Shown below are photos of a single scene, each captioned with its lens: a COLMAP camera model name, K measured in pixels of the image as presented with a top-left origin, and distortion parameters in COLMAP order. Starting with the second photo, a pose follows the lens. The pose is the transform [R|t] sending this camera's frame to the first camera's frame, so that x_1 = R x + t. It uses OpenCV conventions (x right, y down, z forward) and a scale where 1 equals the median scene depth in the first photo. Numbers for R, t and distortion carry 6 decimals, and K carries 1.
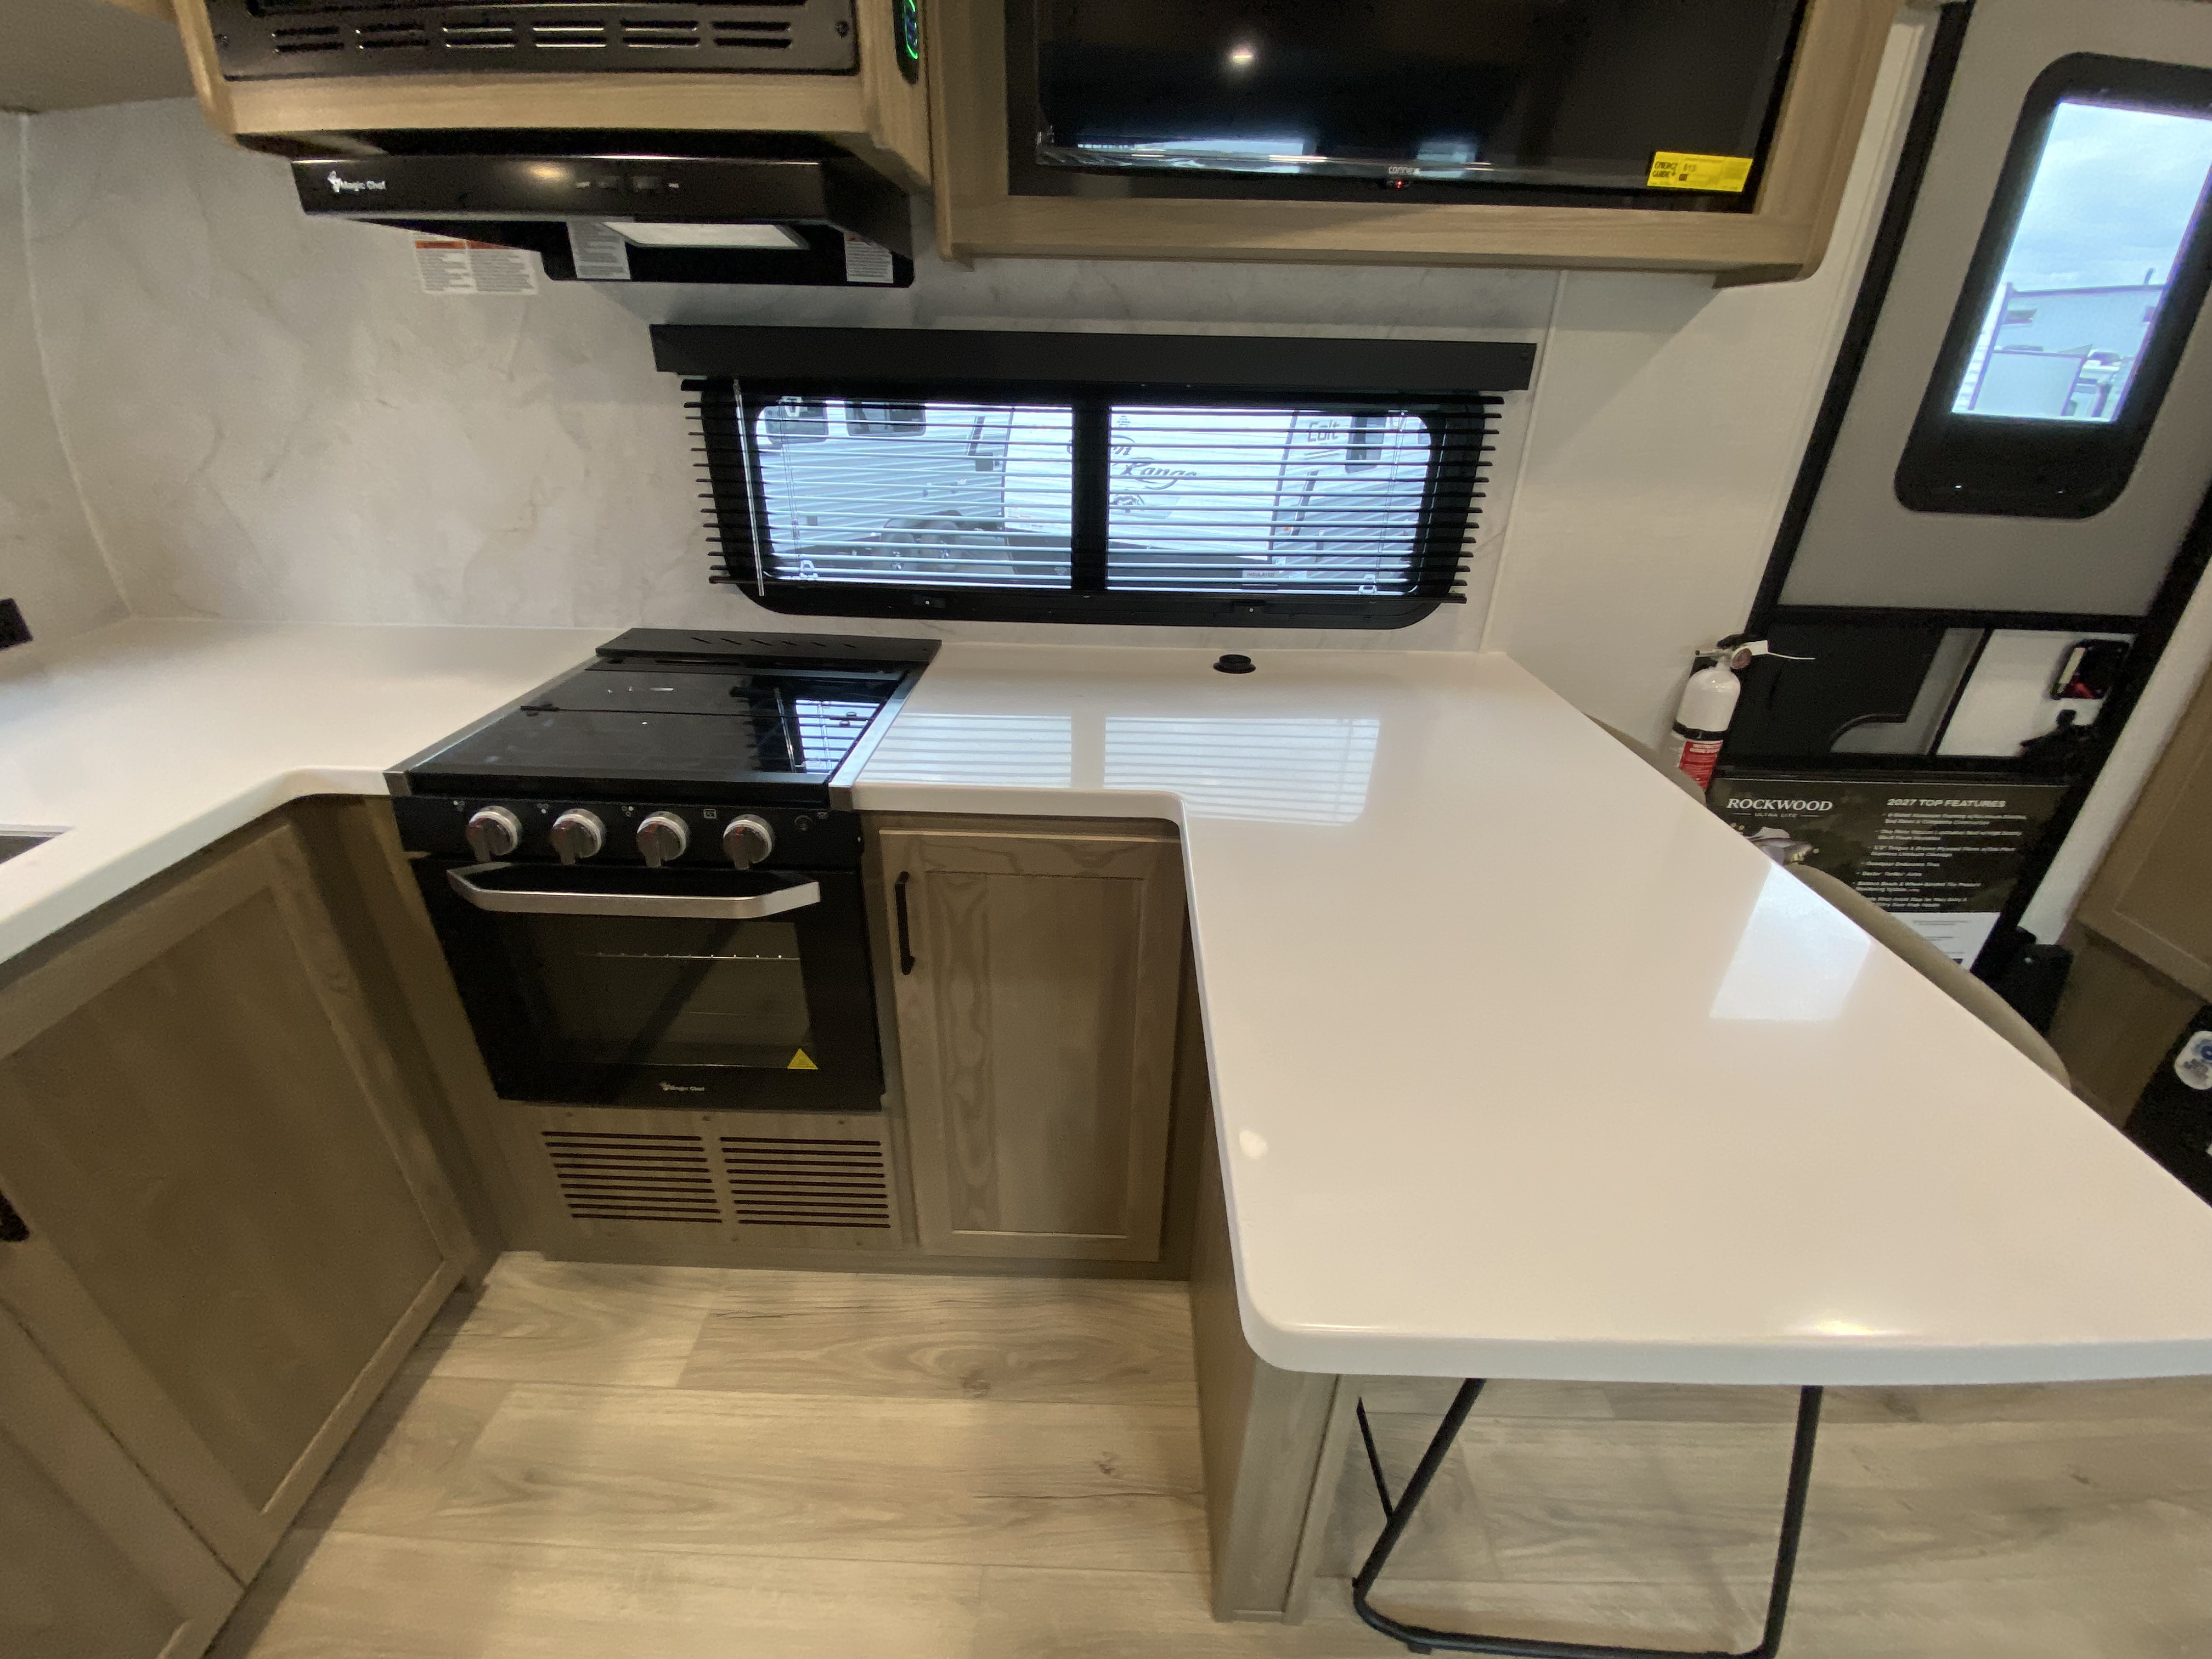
lens RADIAL K [[892.8, 0, 1102.7], [0, 892.8, 829.7], [0, 0, 1]] dist [0.022597, -0.021371]
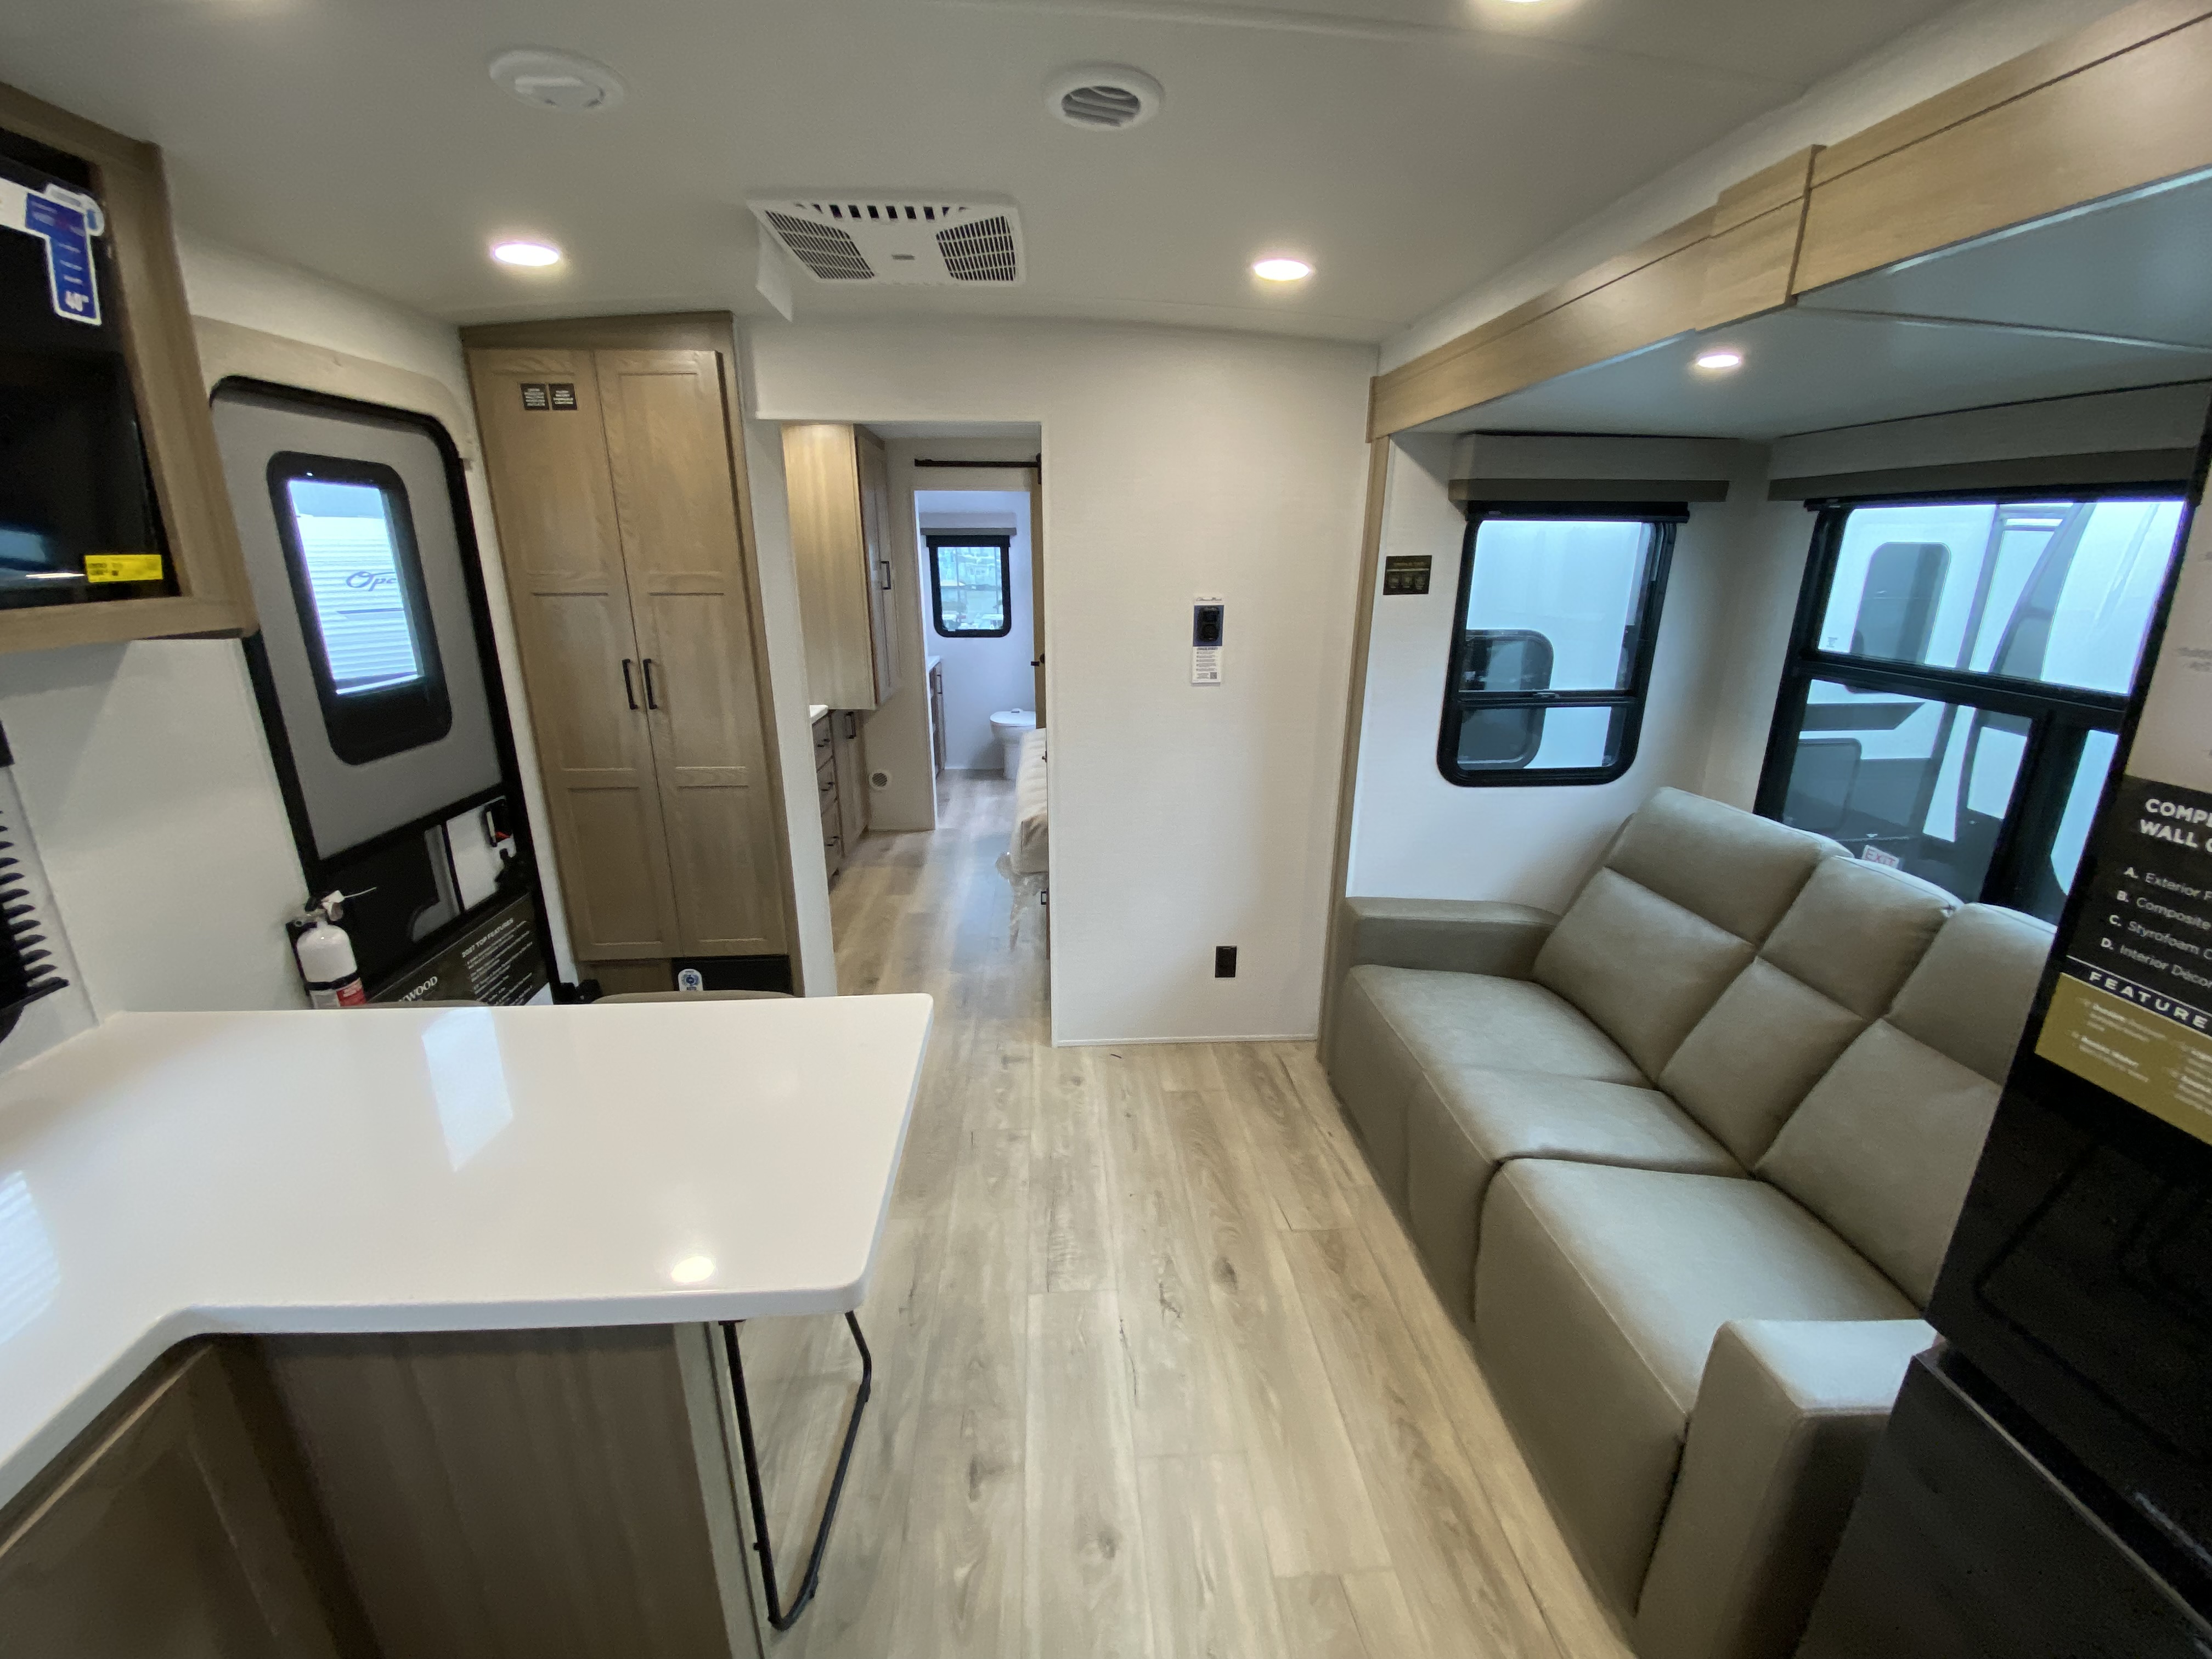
lens RADIAL K [[894.4, 0, 1098.3], [0, 894.4, 828.5], [0, 0, 1]] dist [0.016249, -0.017992]
pose [[-0.079184, -0.309027, 0.947751, -0.475905], [0.456853, 0.833767, 0.310030, -0.209232], [-0.886011, 0.457532, 0.075159, -0.007307]]
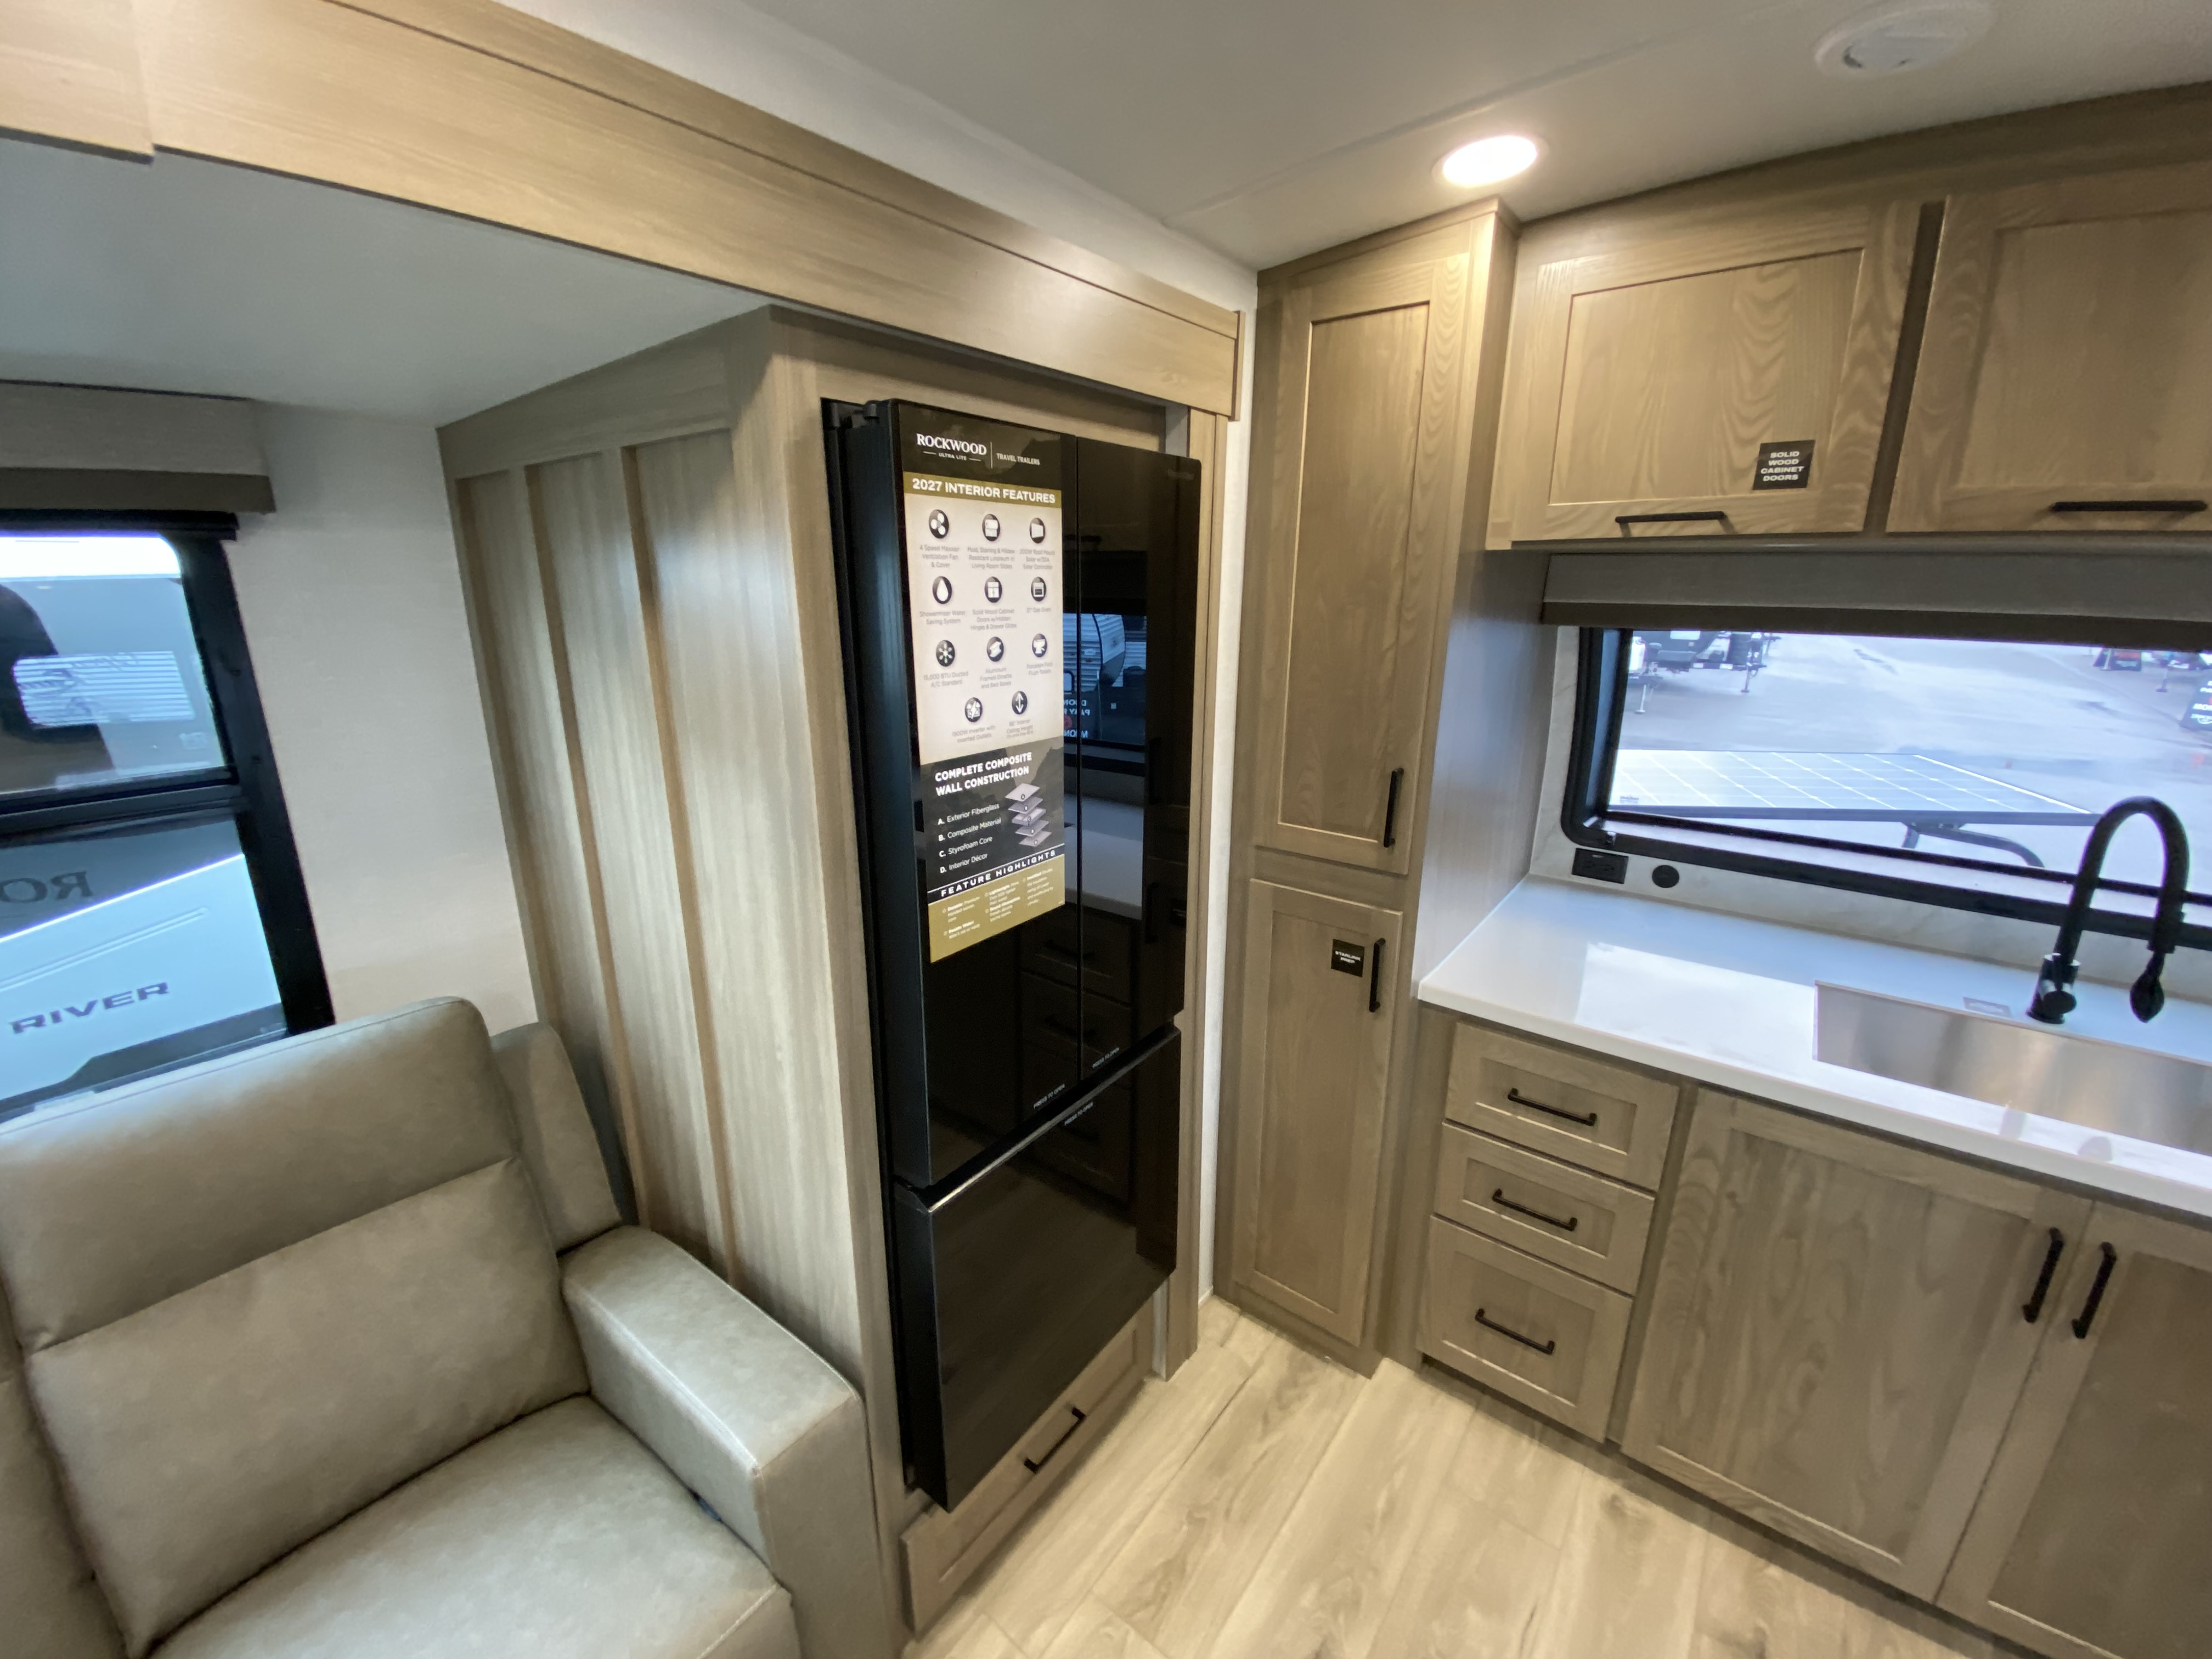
lens RADIAL K [[896.4, 0, 1093.9], [0, 896.4, 829.2], [0, 0, 1]] dist [0.021244, -0.022098]
pose [[-0.603389, 0.198855, -0.772256, 0.465303], [-0.378614, 0.780863, 0.496895, -0.192146], [0.701836, 0.592207, -0.395875, -0.076721]]
